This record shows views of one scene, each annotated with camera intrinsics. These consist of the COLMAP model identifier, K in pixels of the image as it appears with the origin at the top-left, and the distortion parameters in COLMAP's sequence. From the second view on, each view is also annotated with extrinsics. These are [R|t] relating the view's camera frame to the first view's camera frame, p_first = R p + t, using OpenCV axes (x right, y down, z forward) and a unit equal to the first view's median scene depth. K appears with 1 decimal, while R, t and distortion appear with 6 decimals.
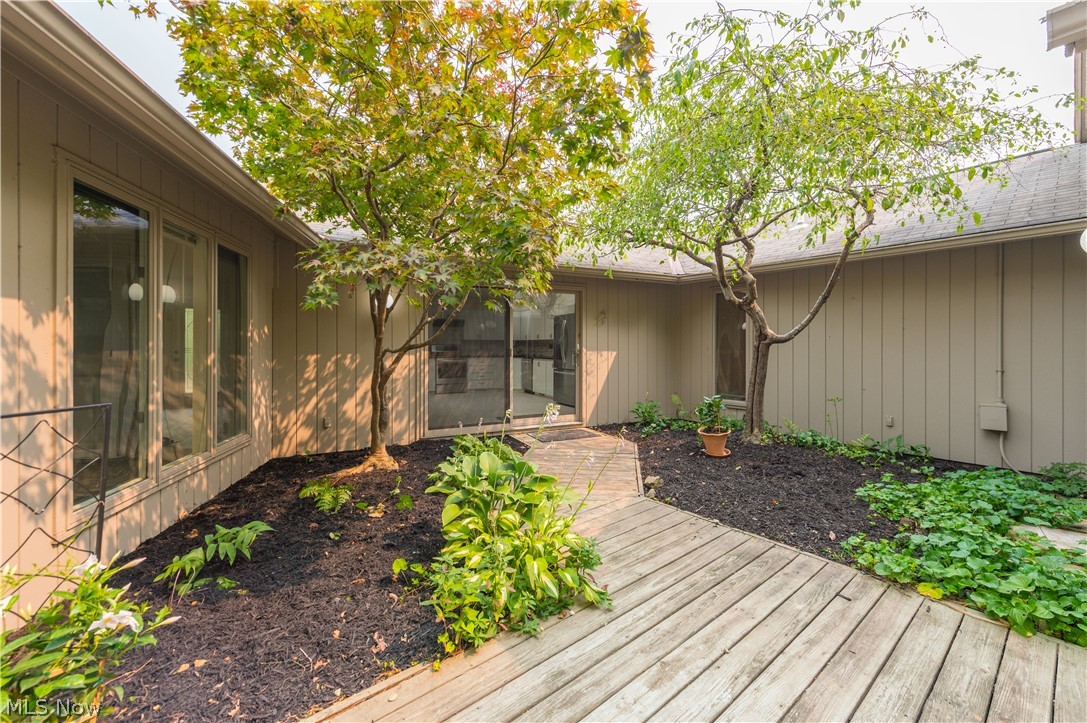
lens RADIAL K [[430.4, 0, 541.4], [0, 430.4, 345.4], [0, 0, 1]] dist [0.001042, 0.000091]
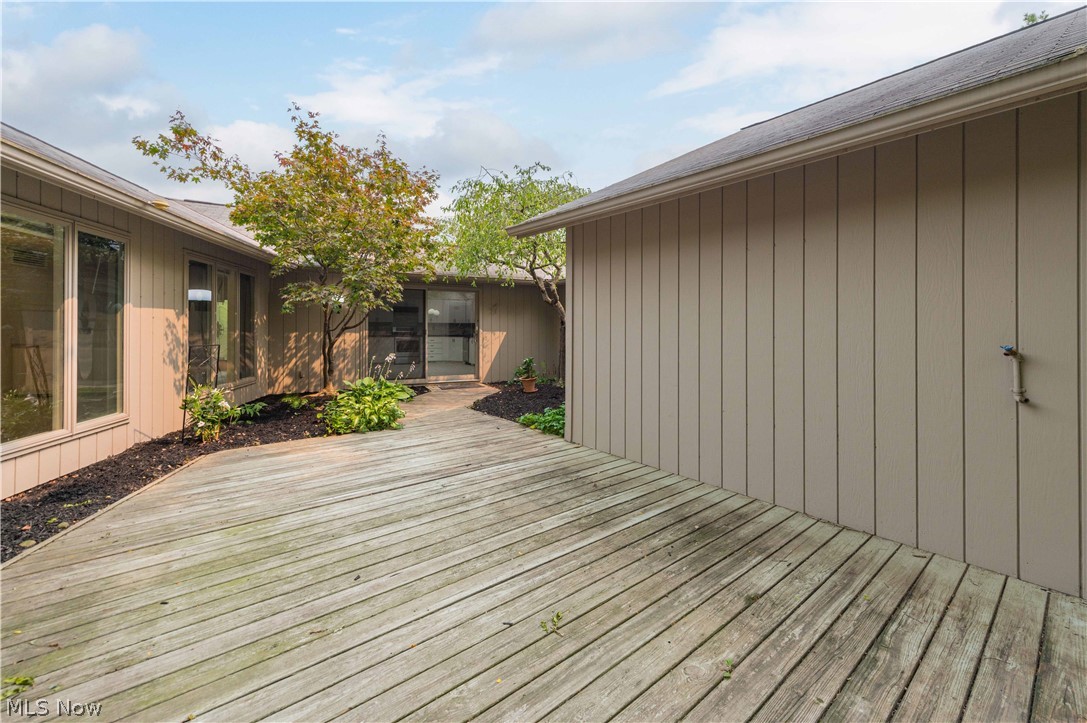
lens RADIAL K [[437.1, 0, 546.9], [0, 437.1, 327.9], [0, 0, 1]] dist [0.001008, -0.000037]
pose [[0.999949, 0.003328, 0.009571, 0.429058], [-0.003346, 0.999993, 0.001788, -0.003312], [-0.009565, -0.001820, 0.999953, -0.691334]]
